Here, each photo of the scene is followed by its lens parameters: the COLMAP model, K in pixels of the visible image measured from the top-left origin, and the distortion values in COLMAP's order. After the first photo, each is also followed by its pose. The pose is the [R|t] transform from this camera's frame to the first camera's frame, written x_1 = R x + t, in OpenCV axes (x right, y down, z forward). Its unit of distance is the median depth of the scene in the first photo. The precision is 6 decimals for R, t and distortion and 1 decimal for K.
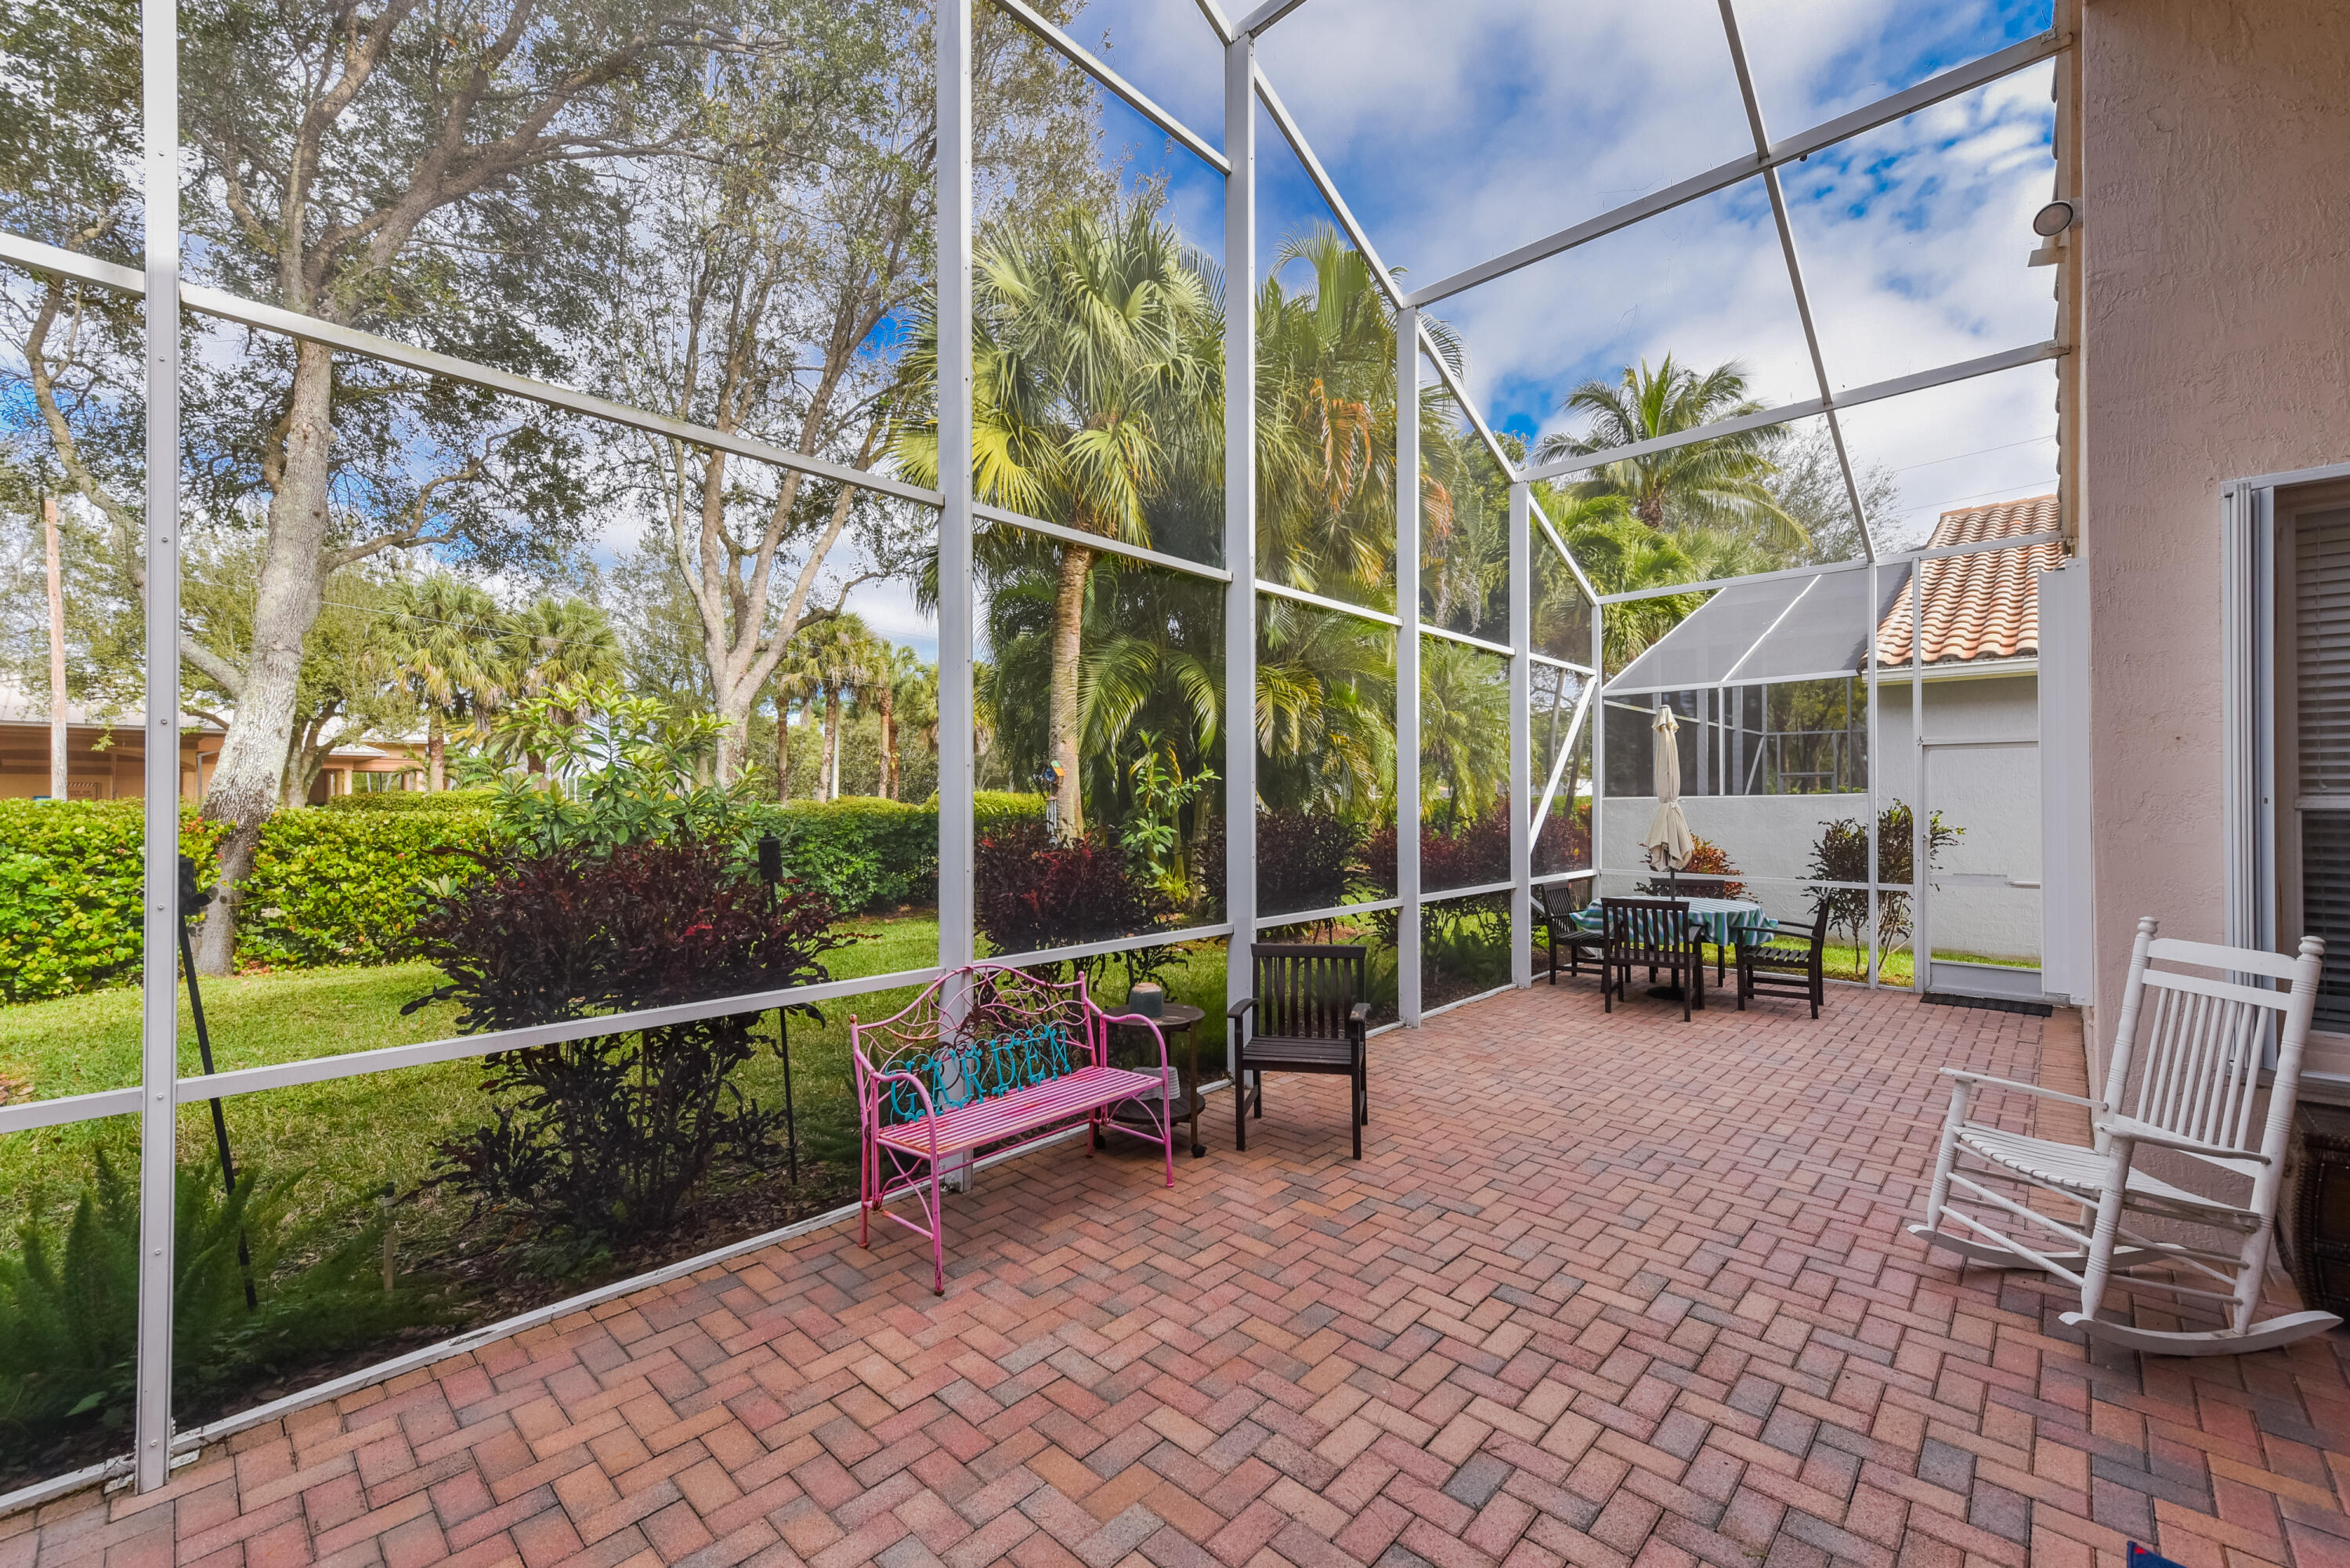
lens RADIAL K [[938.0, 0, 1190.7], [0, 938.0, 791.6], [0, 0, 1]] dist [0.024469, -0.005245]
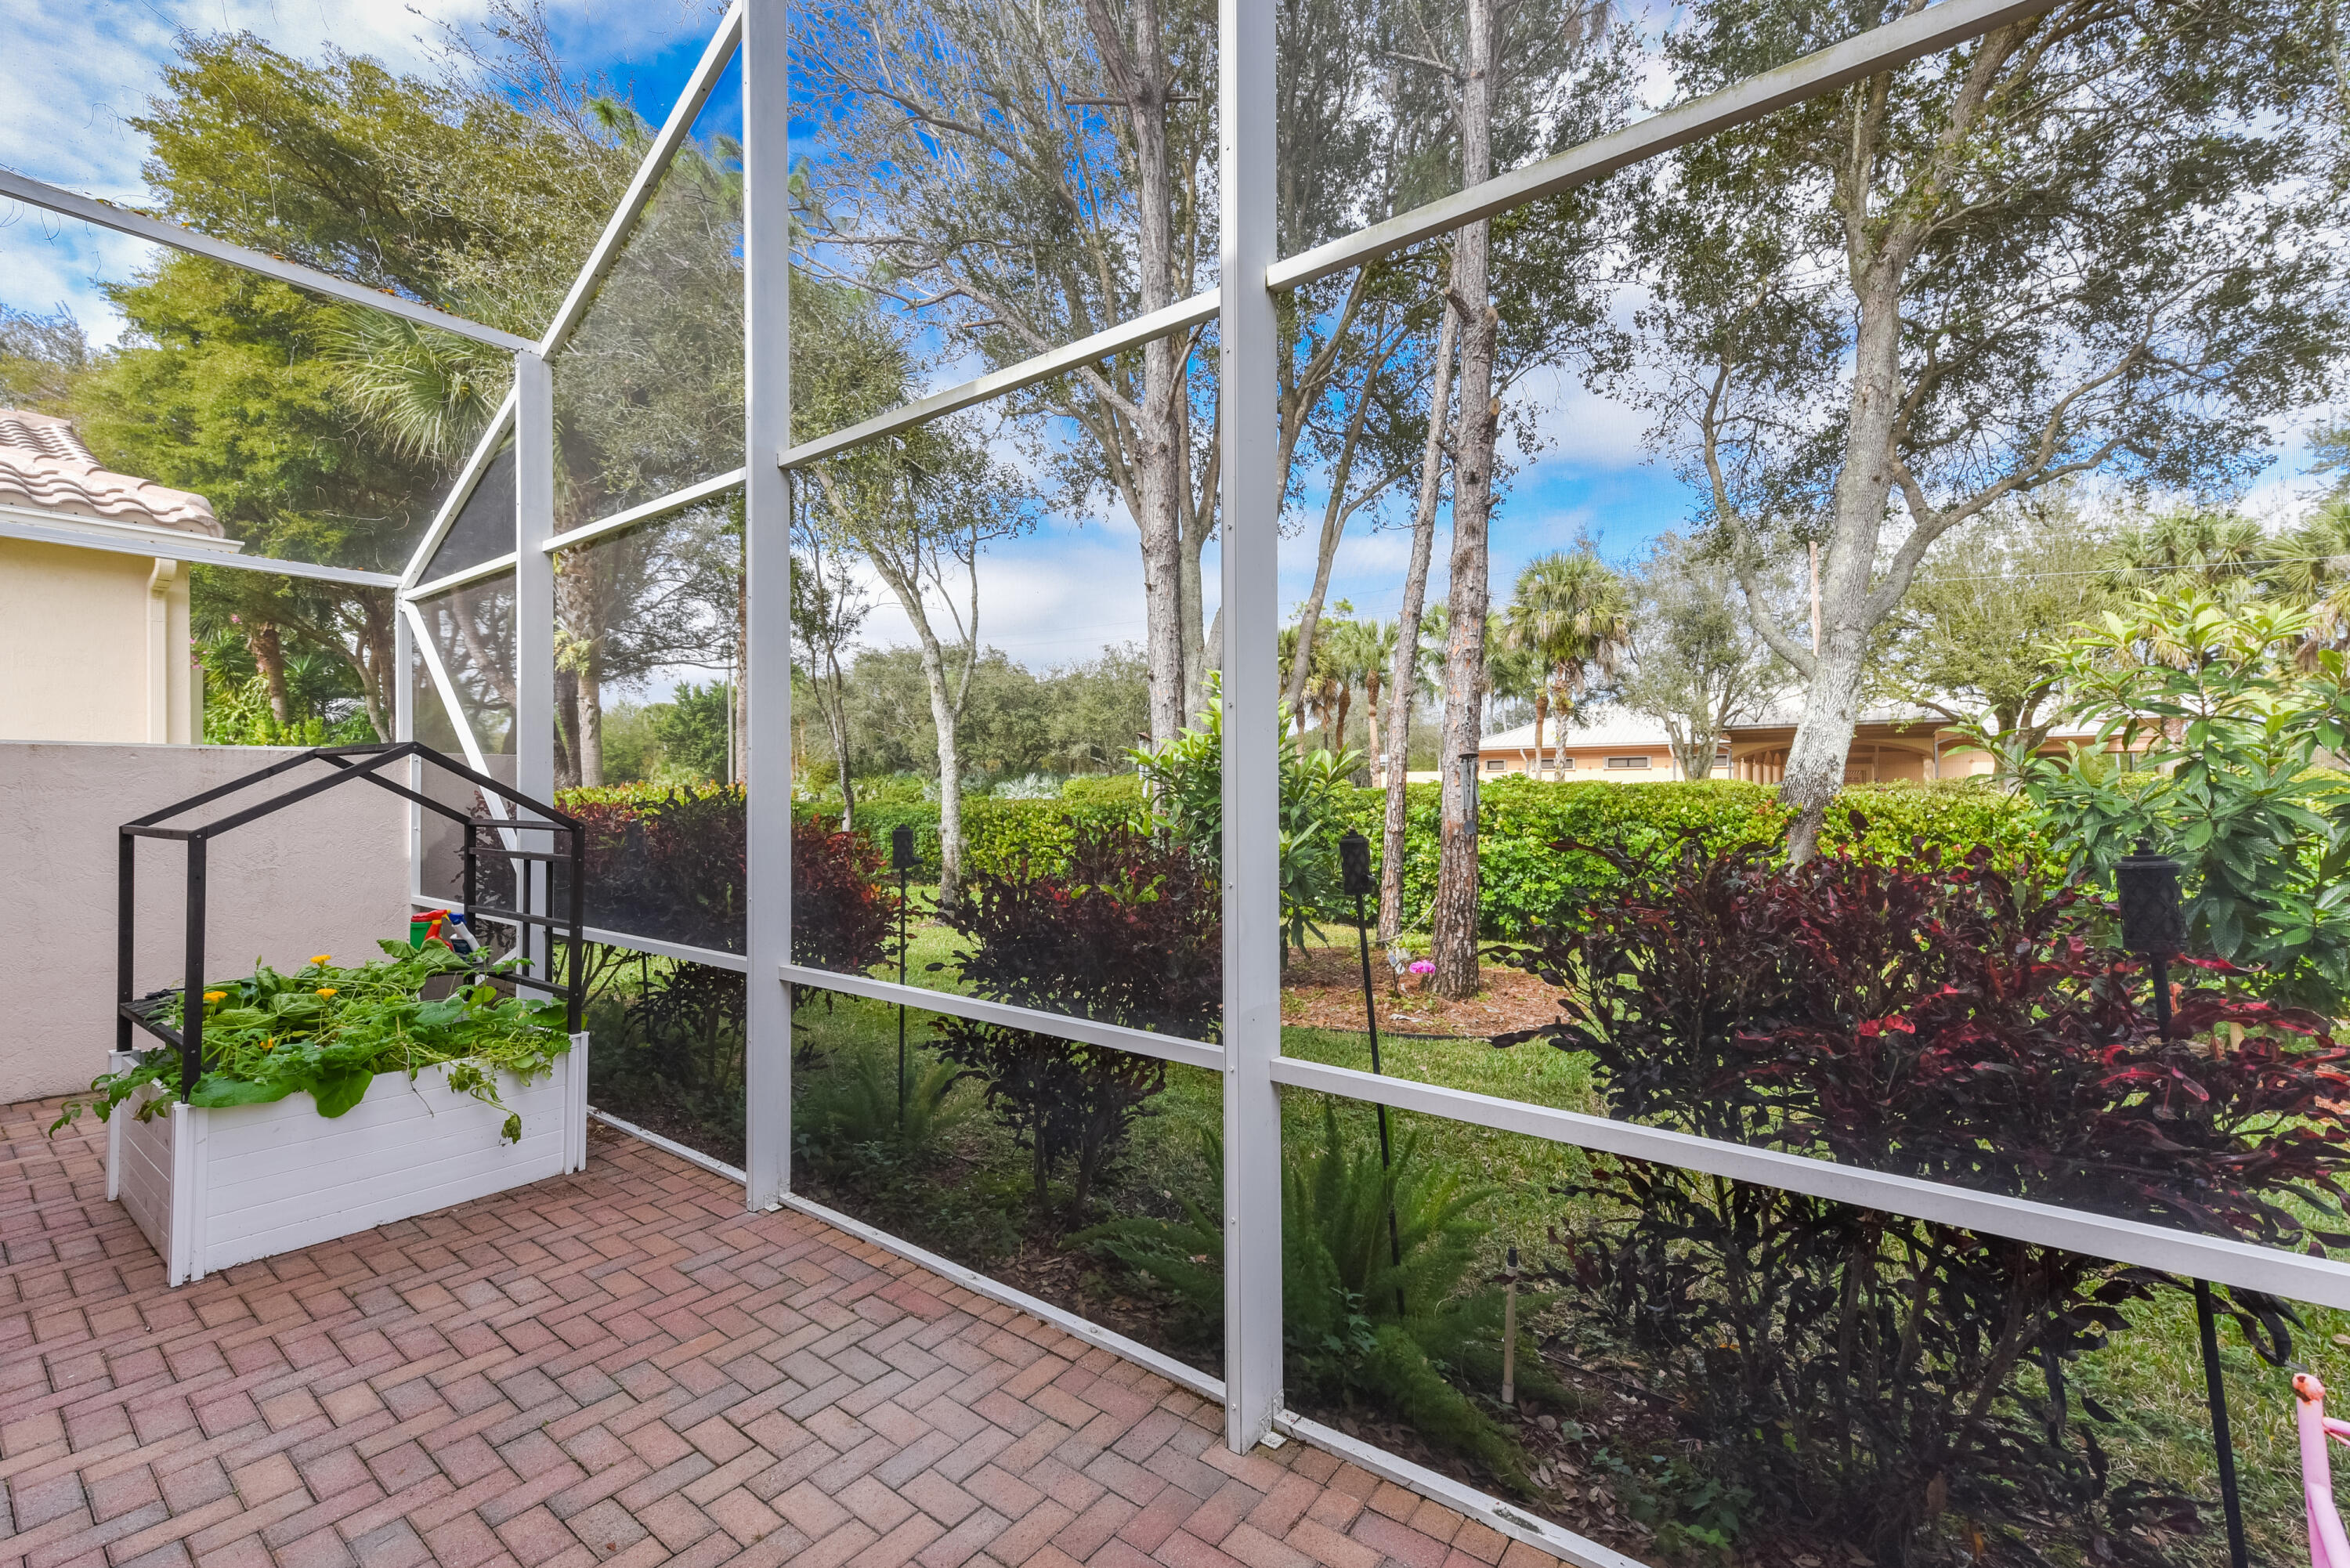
lens RADIAL K [[970.5, 0, 1172.4], [0, 970.5, 795.7], [0, 0, 1]] dist [0.023562, -0.006352]
pose [[0.082772, 0.005909, -0.996551, -0.007633], [0.014369, 0.999871, 0.007123, 0.004358], [0.996465, -0.014909, 0.082676, 0.226612]]
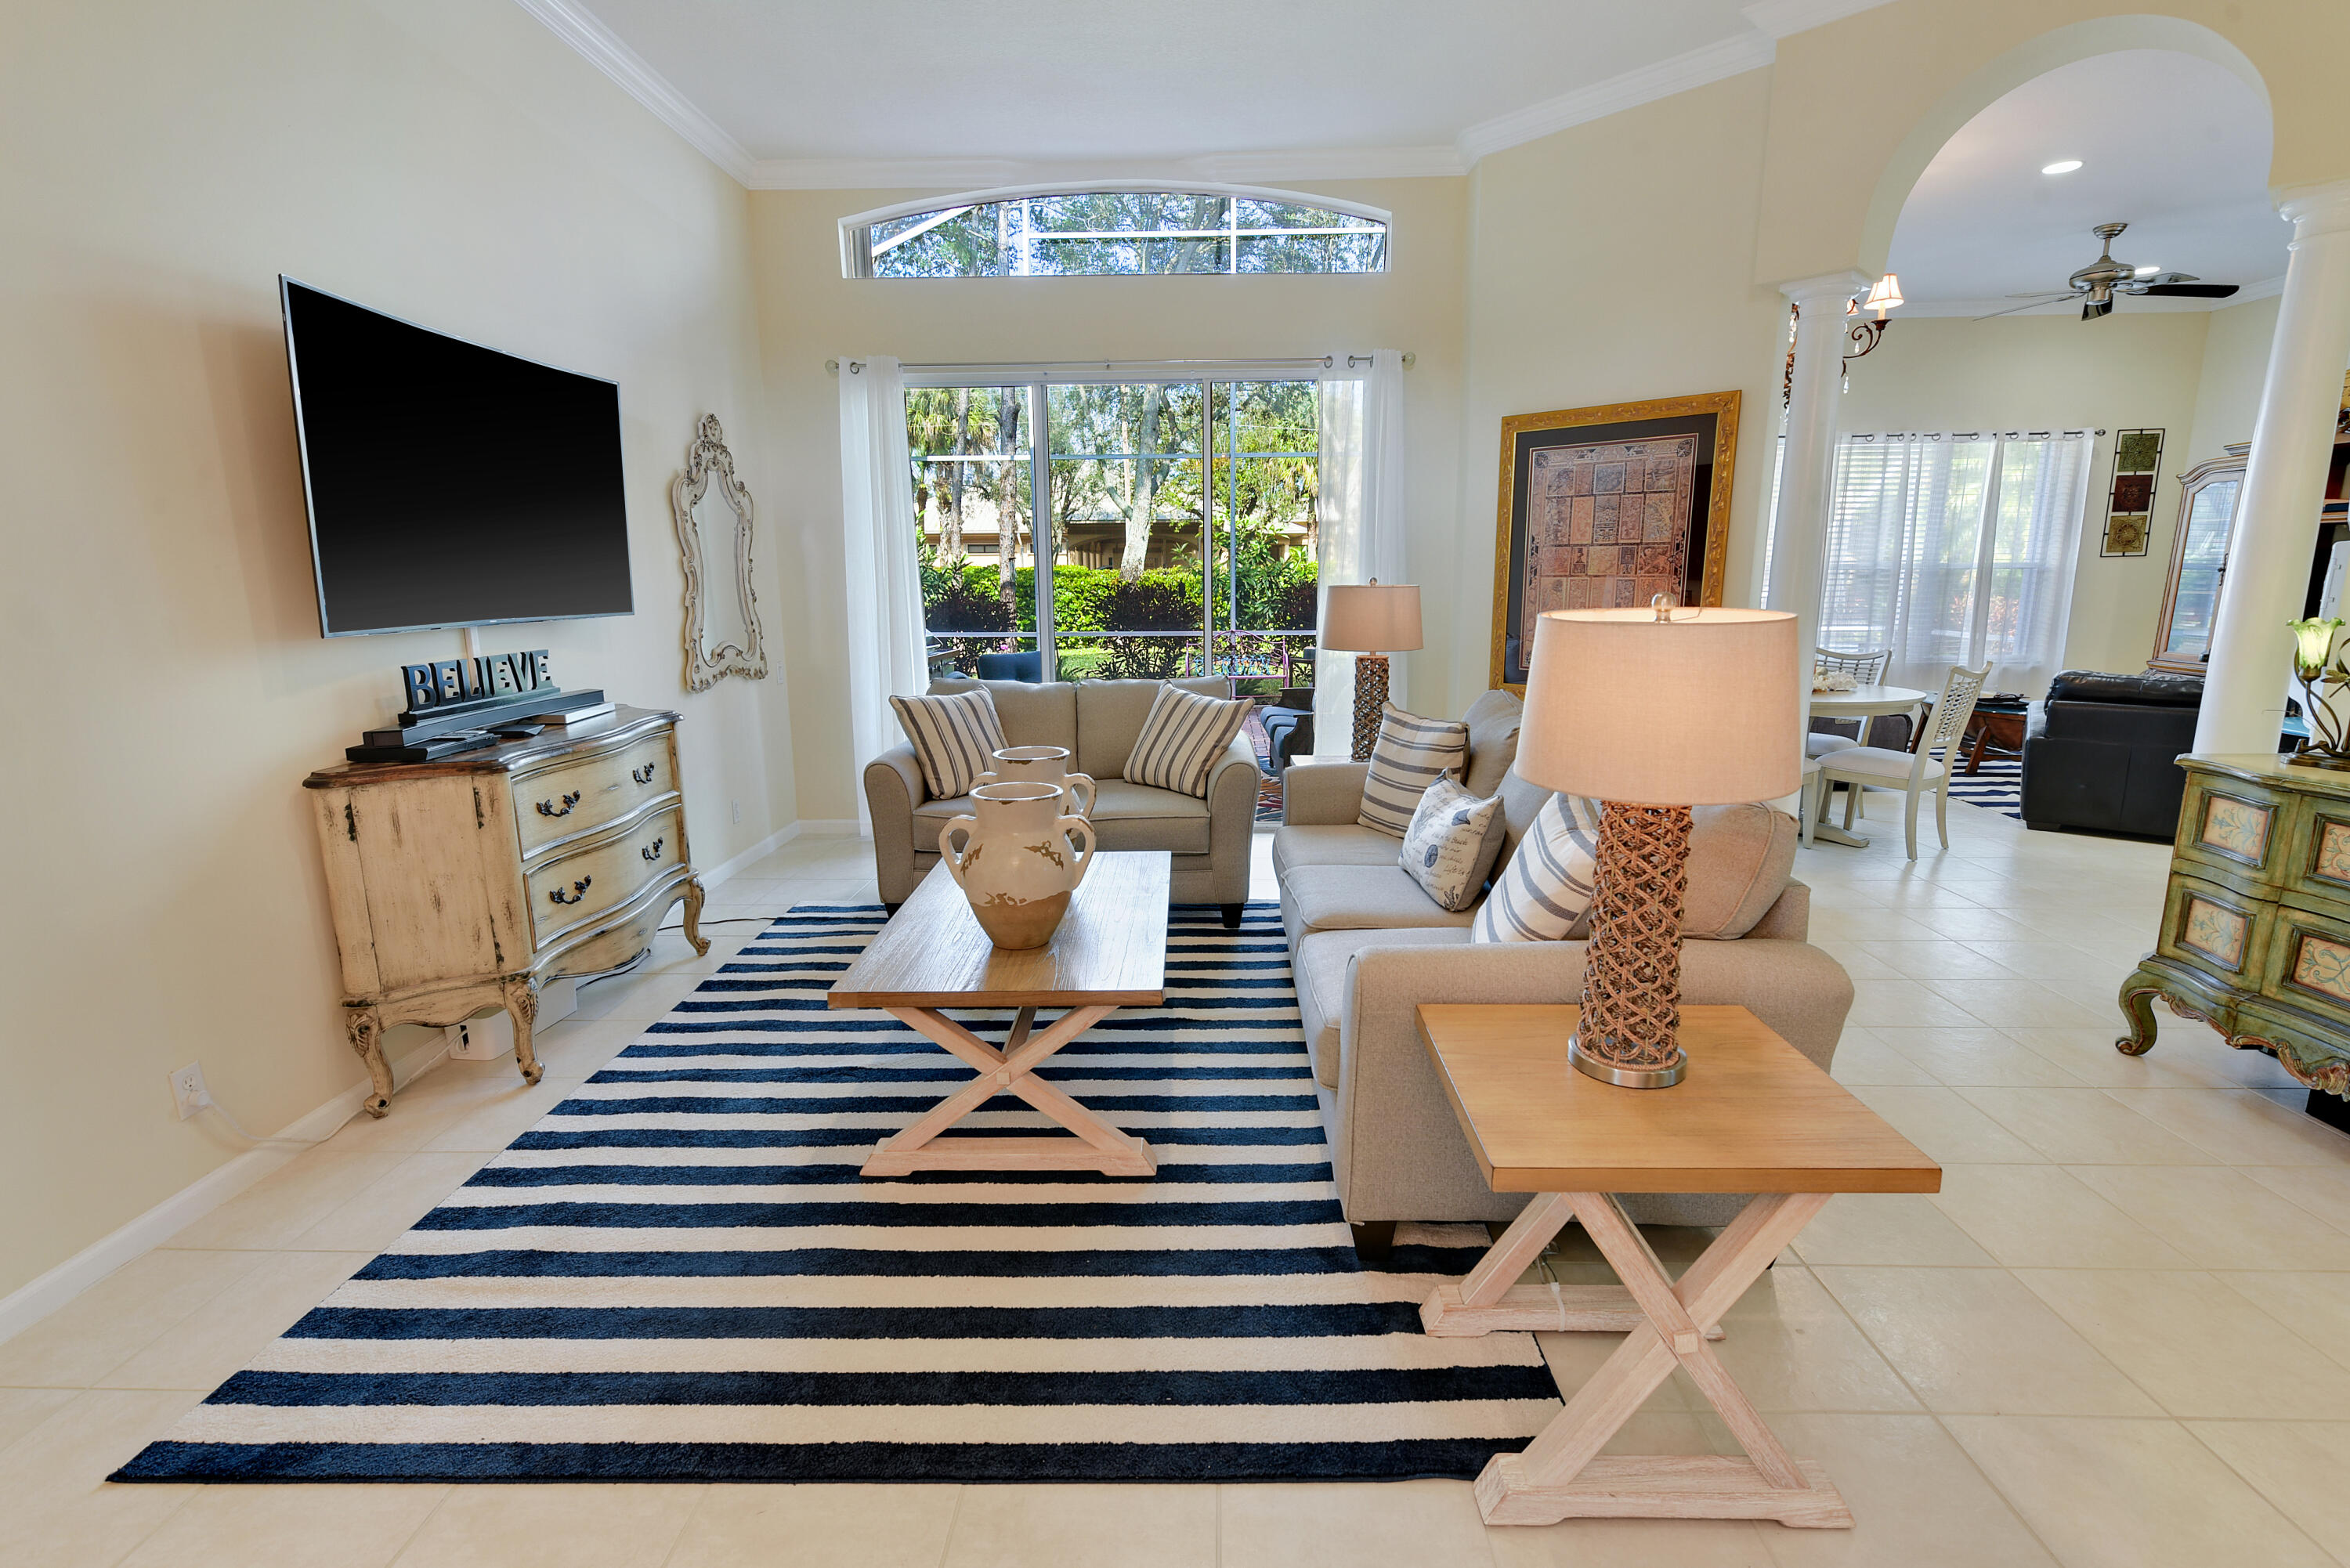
lens RADIAL K [[1067.8, 0, 1191.6], [0, 1067.8, 784.7], [0, 0, 1]] dist [0.001918, -0.000262]
pose [[0.666290, 0.143635, -0.731728, 0.952445], [0.011616, 0.979155, 0.202781, -0.000685], [0.745602, -0.143611, 0.650733, -0.567712]]
